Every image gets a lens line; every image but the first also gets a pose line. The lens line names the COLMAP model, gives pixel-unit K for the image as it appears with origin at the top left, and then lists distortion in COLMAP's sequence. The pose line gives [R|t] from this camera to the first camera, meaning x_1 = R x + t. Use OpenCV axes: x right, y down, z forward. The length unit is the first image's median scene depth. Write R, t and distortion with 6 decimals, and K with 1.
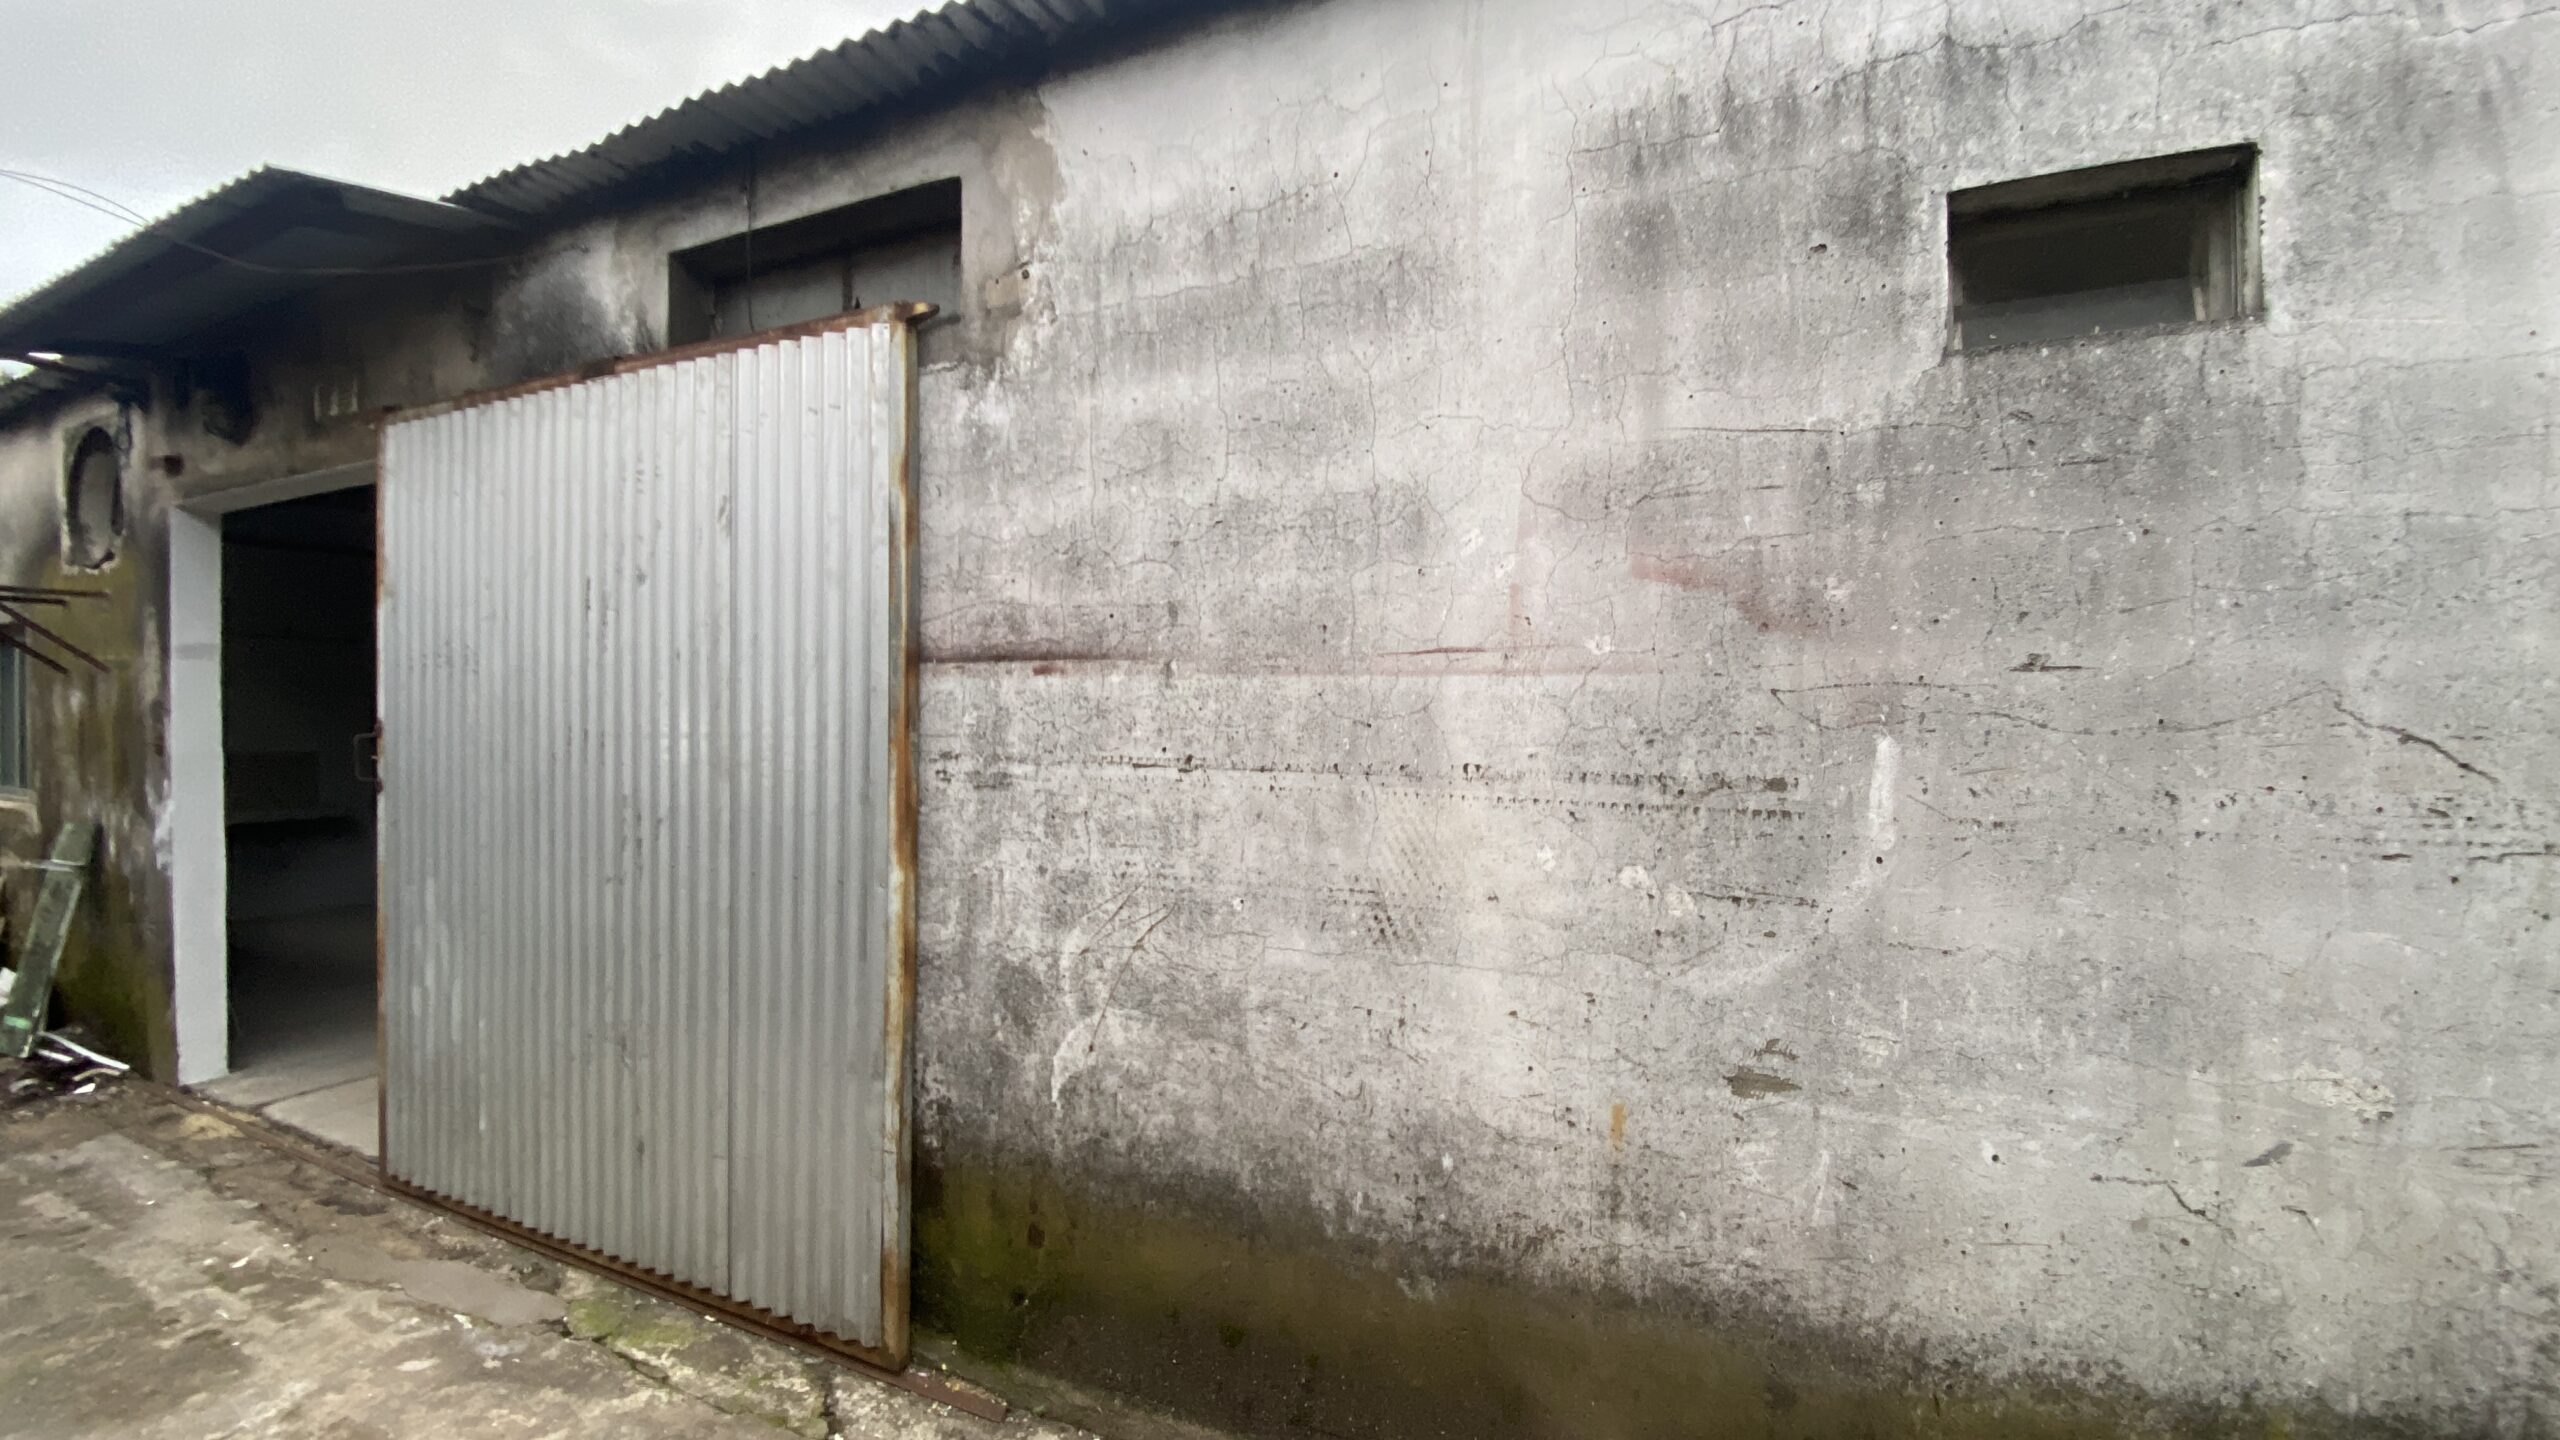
lens RADIAL K [[1049.0, 0, 1280.0], [0, 1049.0, 720.0], [0, 0, 1]] dist [0.011959, -0.017441]
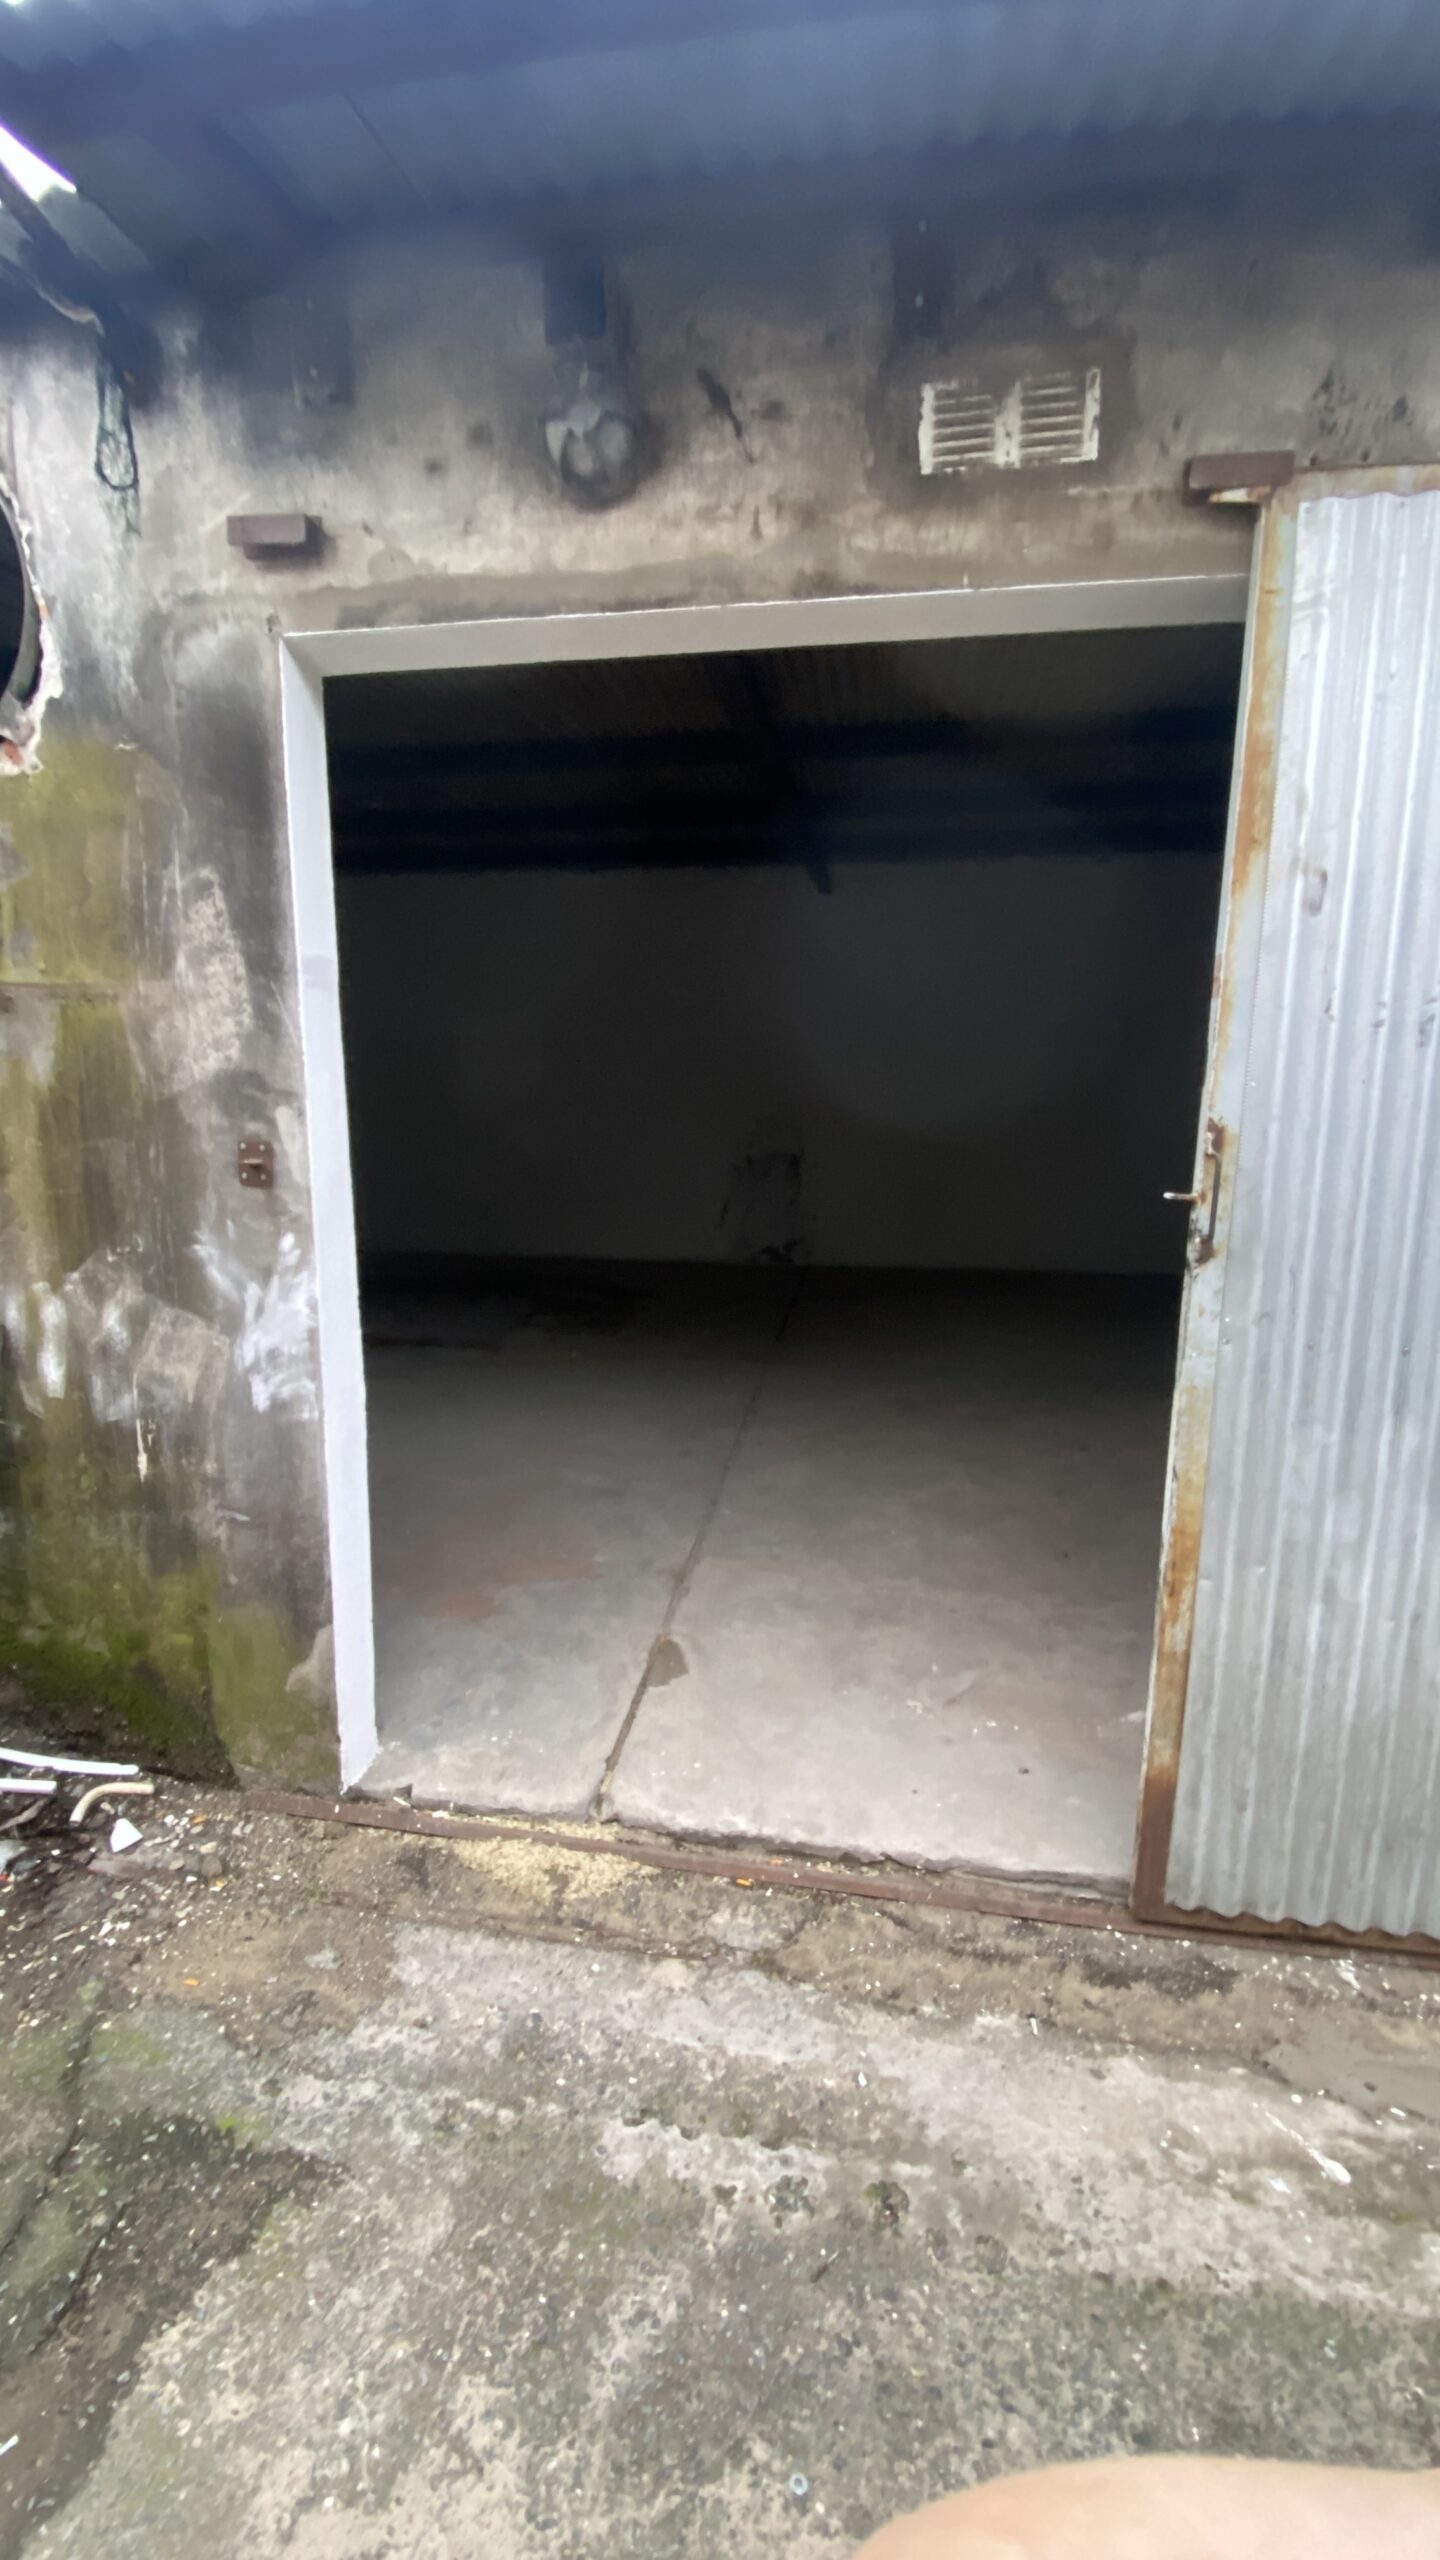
lens RADIAL K [[1049.0, 0, 720.0], [0, 1049.0, 1280.0], [0, 0, 1]] dist [0.011959, -0.017441]
pose [[0.960487, -0.036558, 0.275913, -1.174752], [-0.008397, 0.987079, 0.160016, -0.003839], [-0.278197, -0.156010, 0.947770, 0.534566]]
